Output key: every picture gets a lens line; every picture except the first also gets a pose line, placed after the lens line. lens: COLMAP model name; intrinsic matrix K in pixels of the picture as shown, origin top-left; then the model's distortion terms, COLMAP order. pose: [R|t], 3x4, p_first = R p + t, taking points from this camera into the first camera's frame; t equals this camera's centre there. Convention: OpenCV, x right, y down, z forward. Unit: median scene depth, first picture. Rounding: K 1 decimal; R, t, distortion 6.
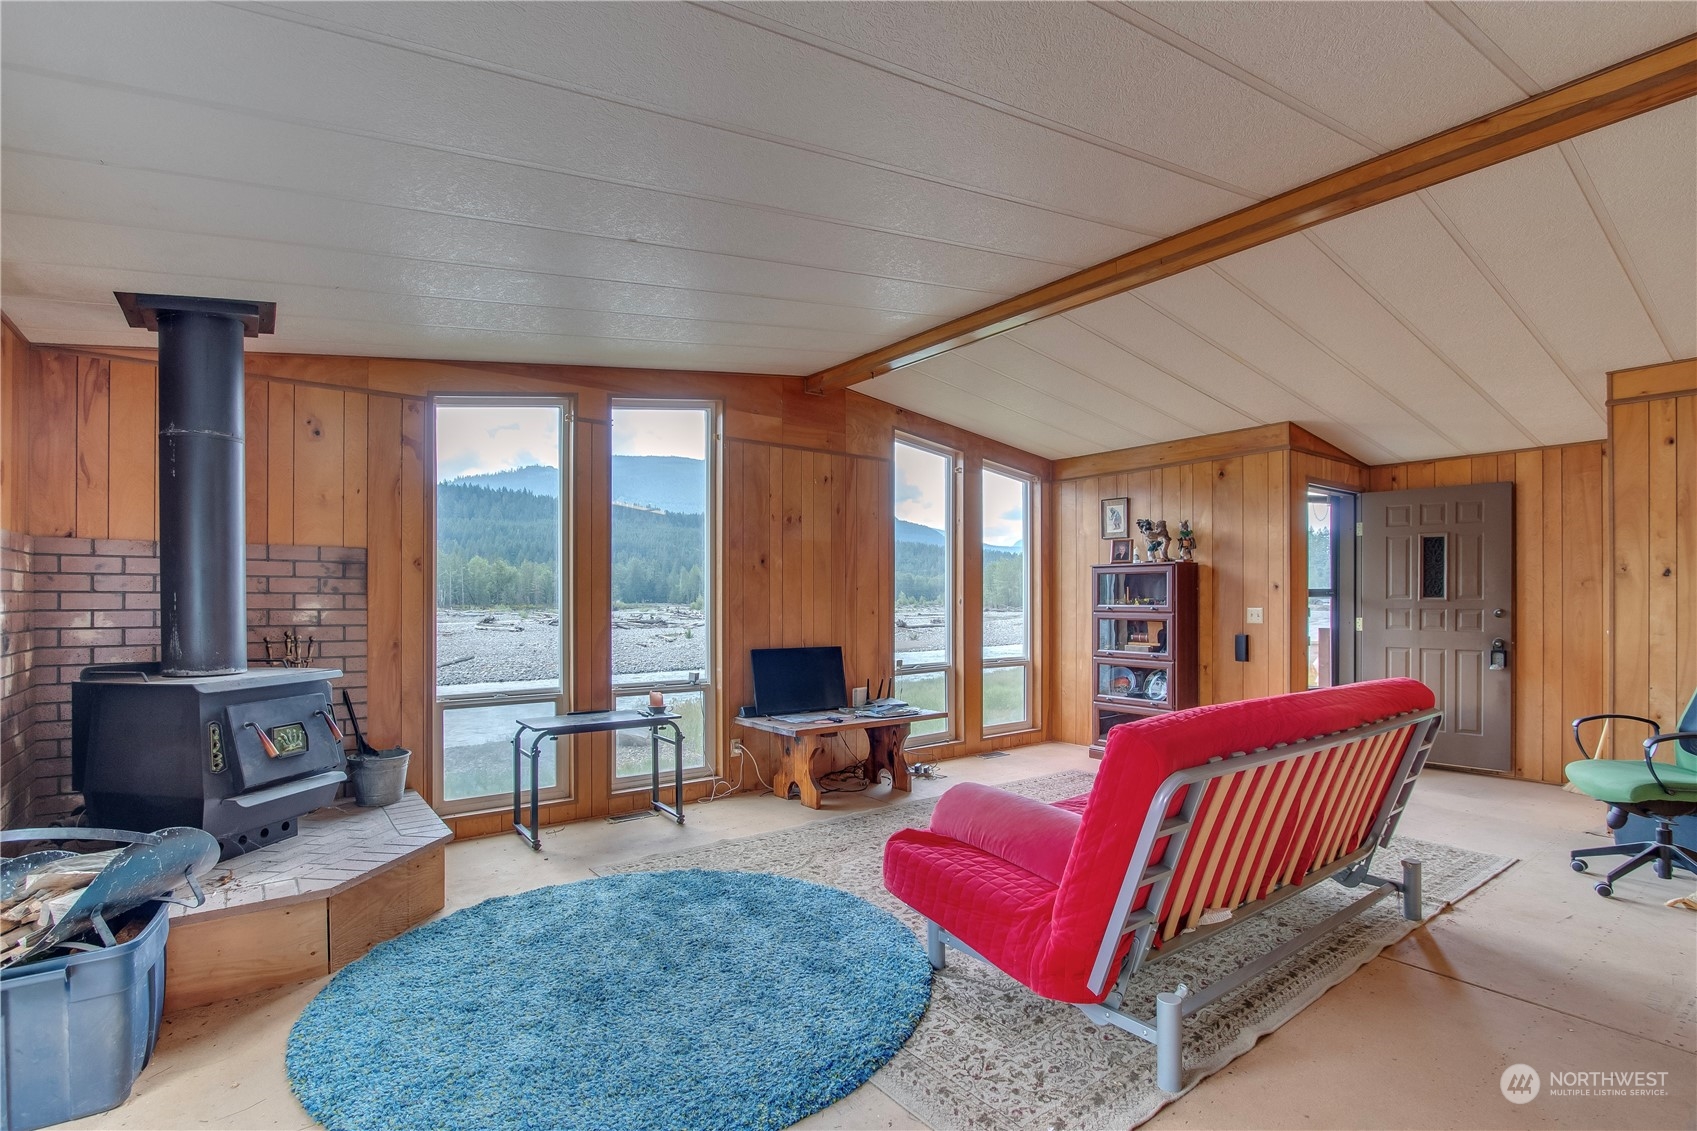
lens RADIAL K [[802.1, 0, 921.3], [0, 802.1, 599.9], [0, 0, 1]] dist [-0.014015, 0.000085]
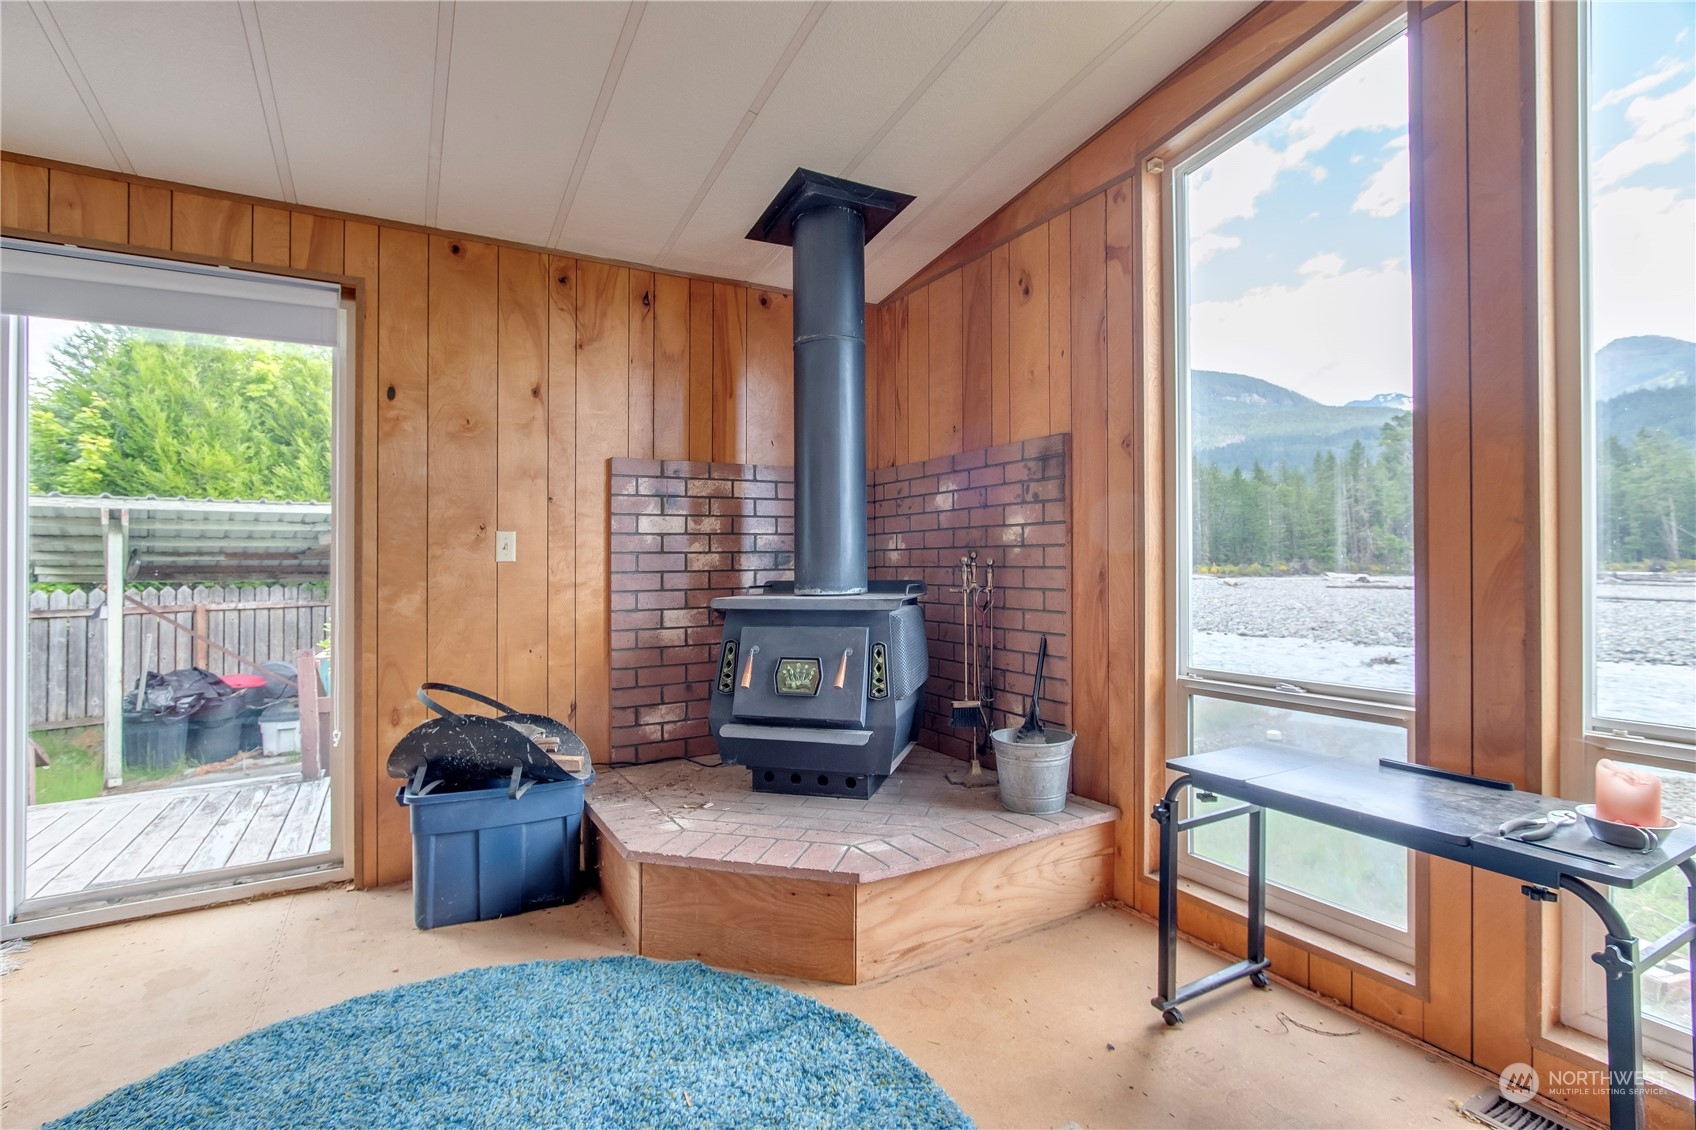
lens RADIAL K [[771.0, 0, 839.8], [0, 771.0, 571.9], [0, 0, 1]] dist [-0.017572, 0.007031]
pose [[-0.197438, 0.009258, -0.980272, -0.005593], [0.010576, 0.999917, 0.007314, 0.033637], [0.980258, -0.008923, -0.197519, 0.659410]]
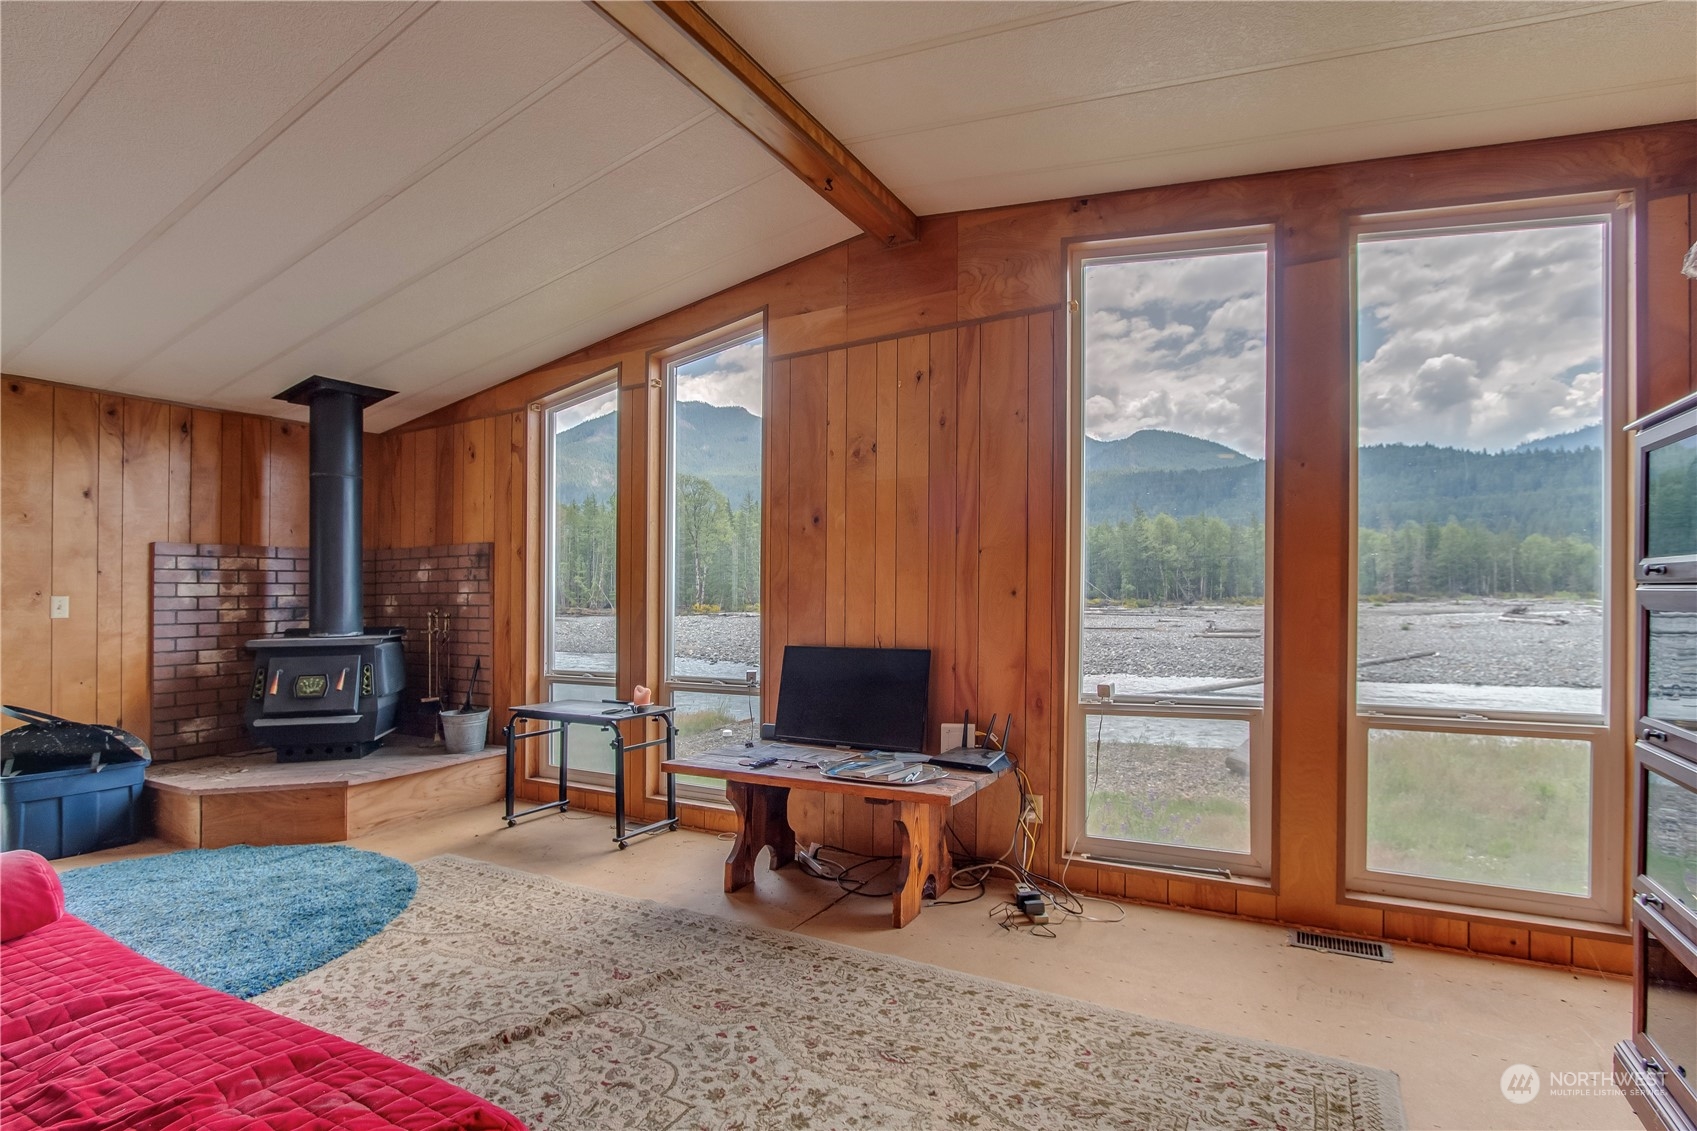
lens RADIAL K [[844.1, 0, 878.4], [0, 844.1, 588.4], [0, 0, 1]] dist [-0.019109, 0.000531]
pose [[0.331700, -0.015054, -0.943265, 0.503923], [0.014575, 0.999835, -0.010832, 0.019749], [0.943272, -0.010155, 0.331865, 0.795536]]
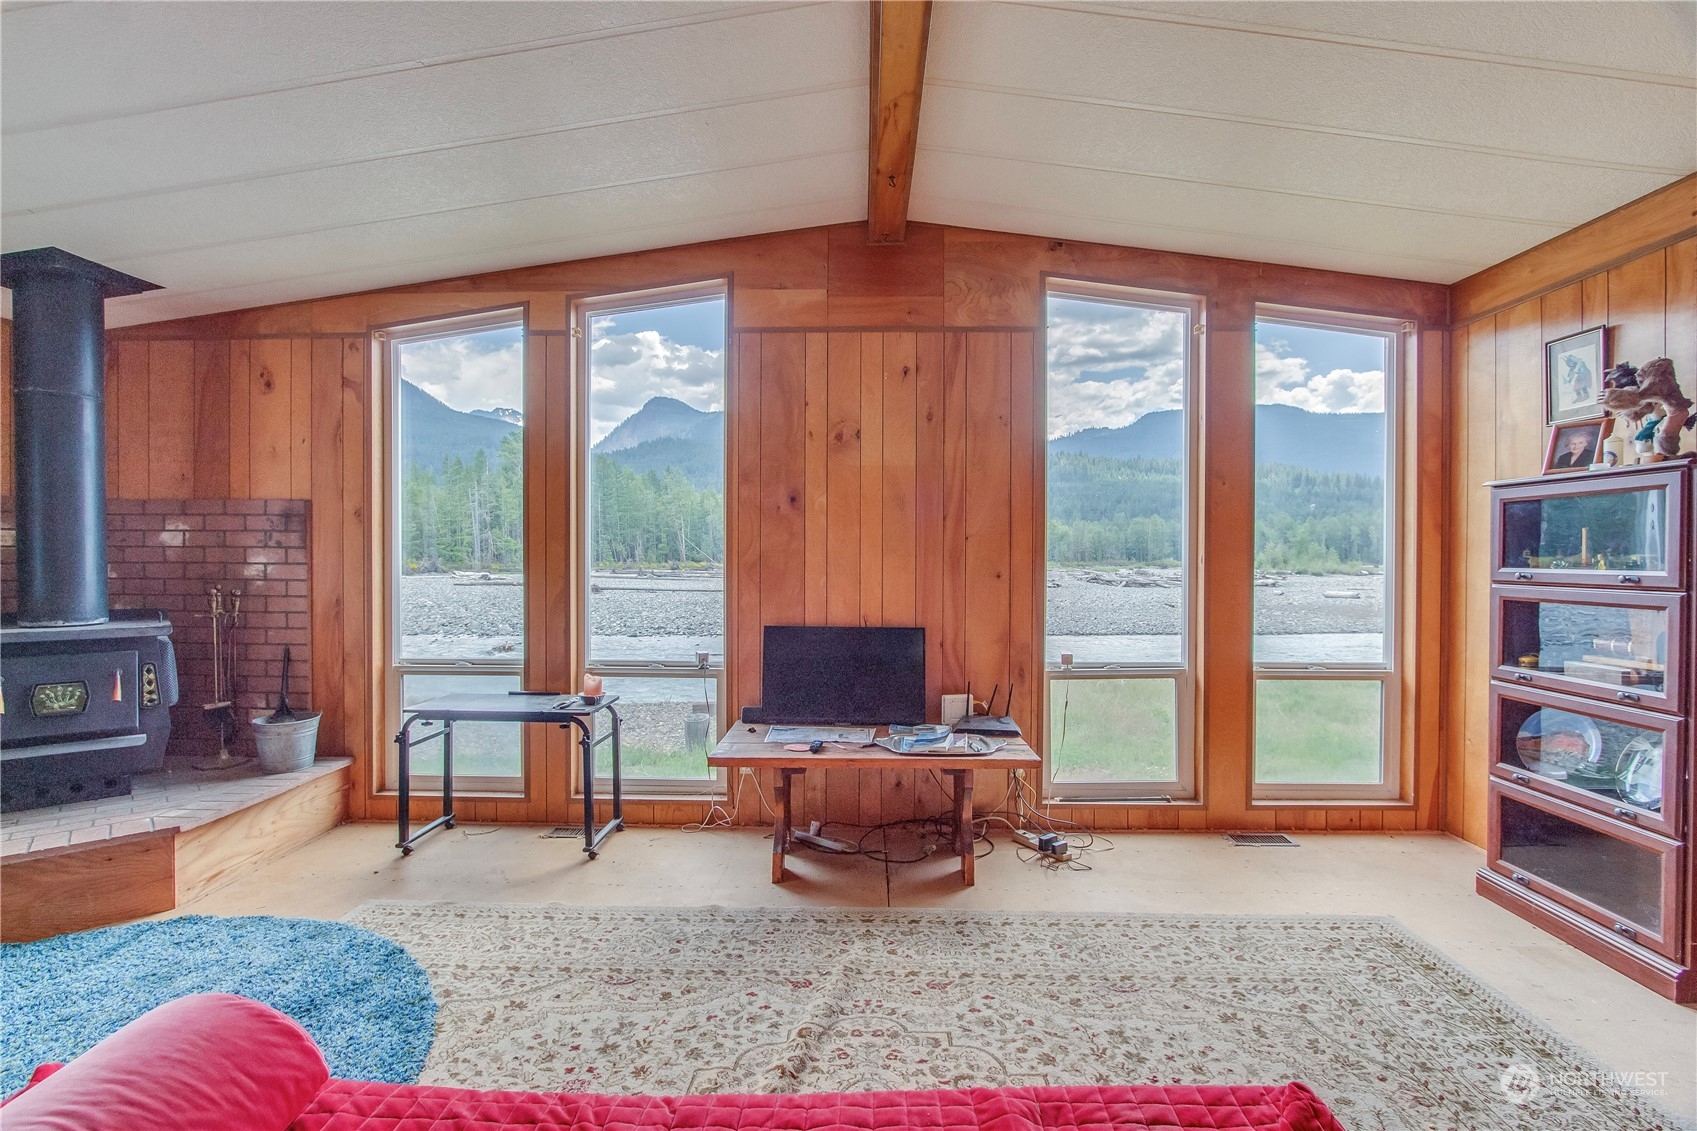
lens RADIAL K [[814.7, 0, 865.0], [0, 814.7, 562.5], [0, 0, 1]] dist [-0.016039, 0.000271]
pose [[0.744931, 0.007254, -0.667102, 0.317304], [-0.002774, 0.999966, 0.007776, 0.000715], [0.667136, -0.003942, 0.744925, 0.507507]]
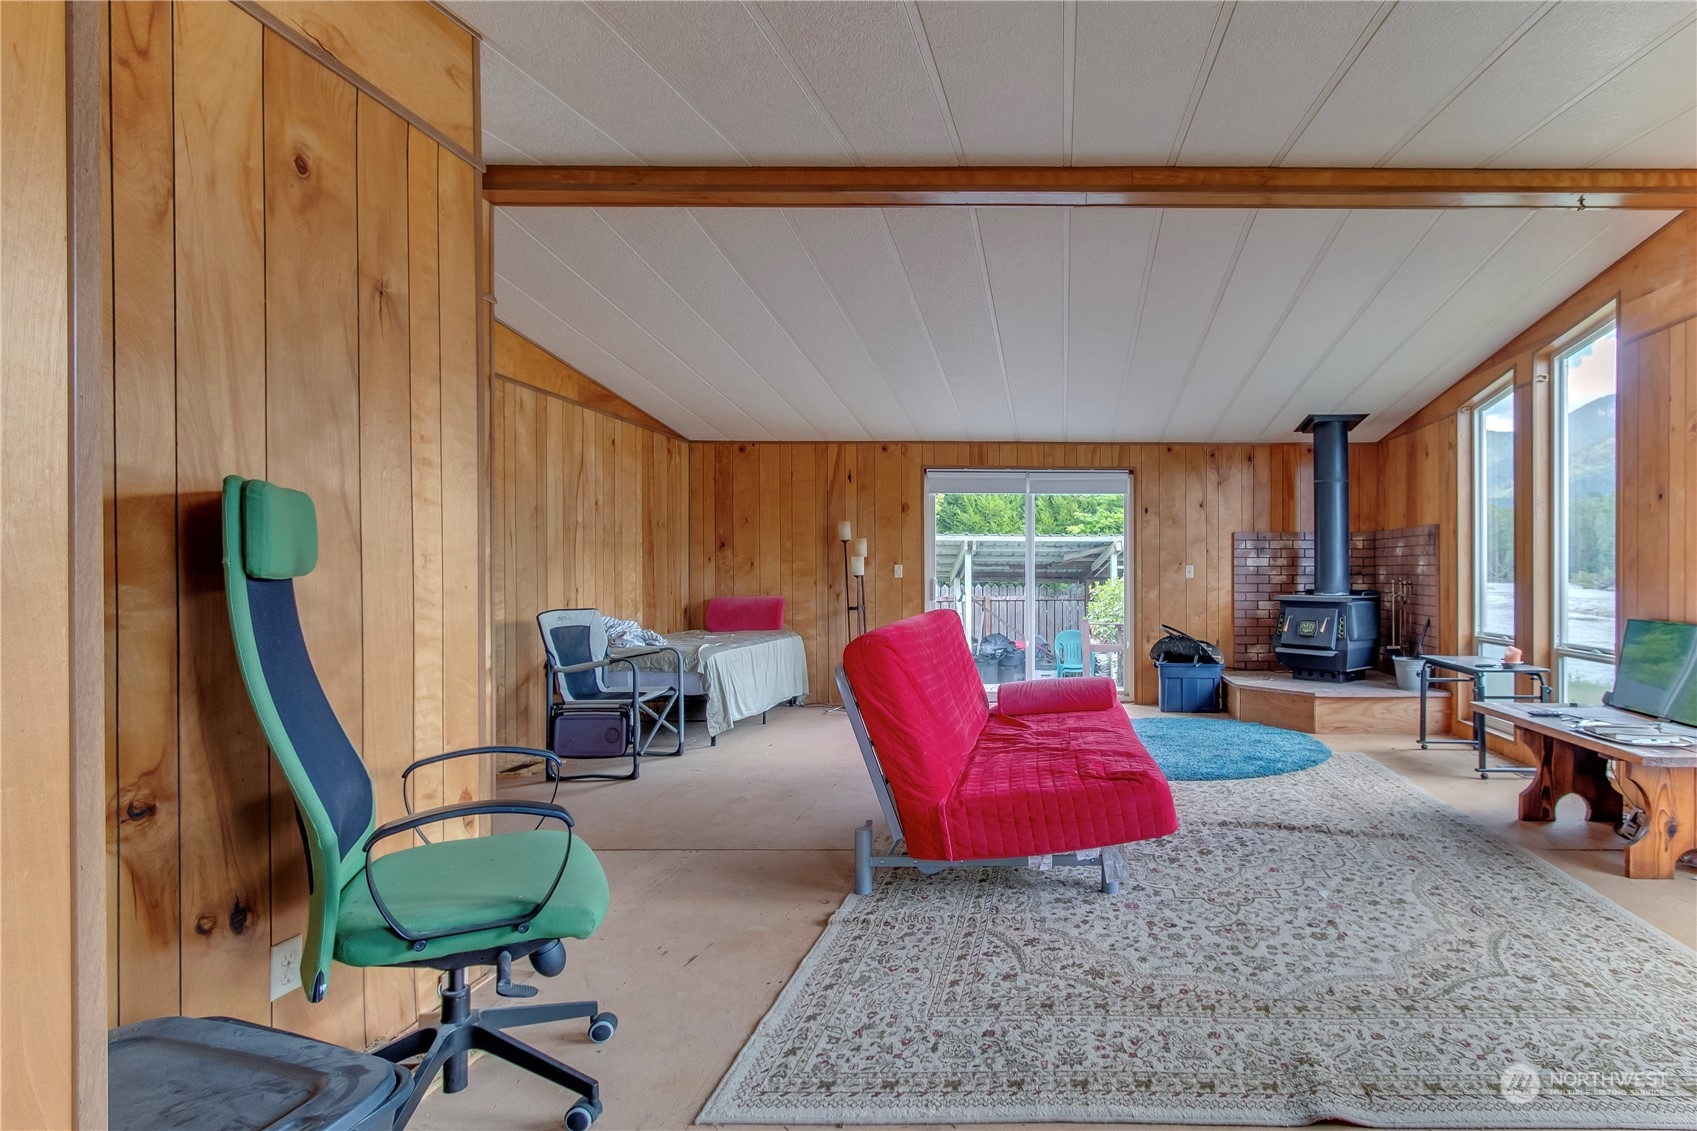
lens RADIAL K [[881.7, 0, 963.9], [0, 881.7, 515.7], [0, 0, 1]] dist [-0.000309, 0.000232]
pose [[-0.732768, -0.046062, -0.678917, 0.768130], [-0.002885, 0.997908, -0.064590, 0.020600], [0.680472, -0.045371, -0.731368, 1.133511]]
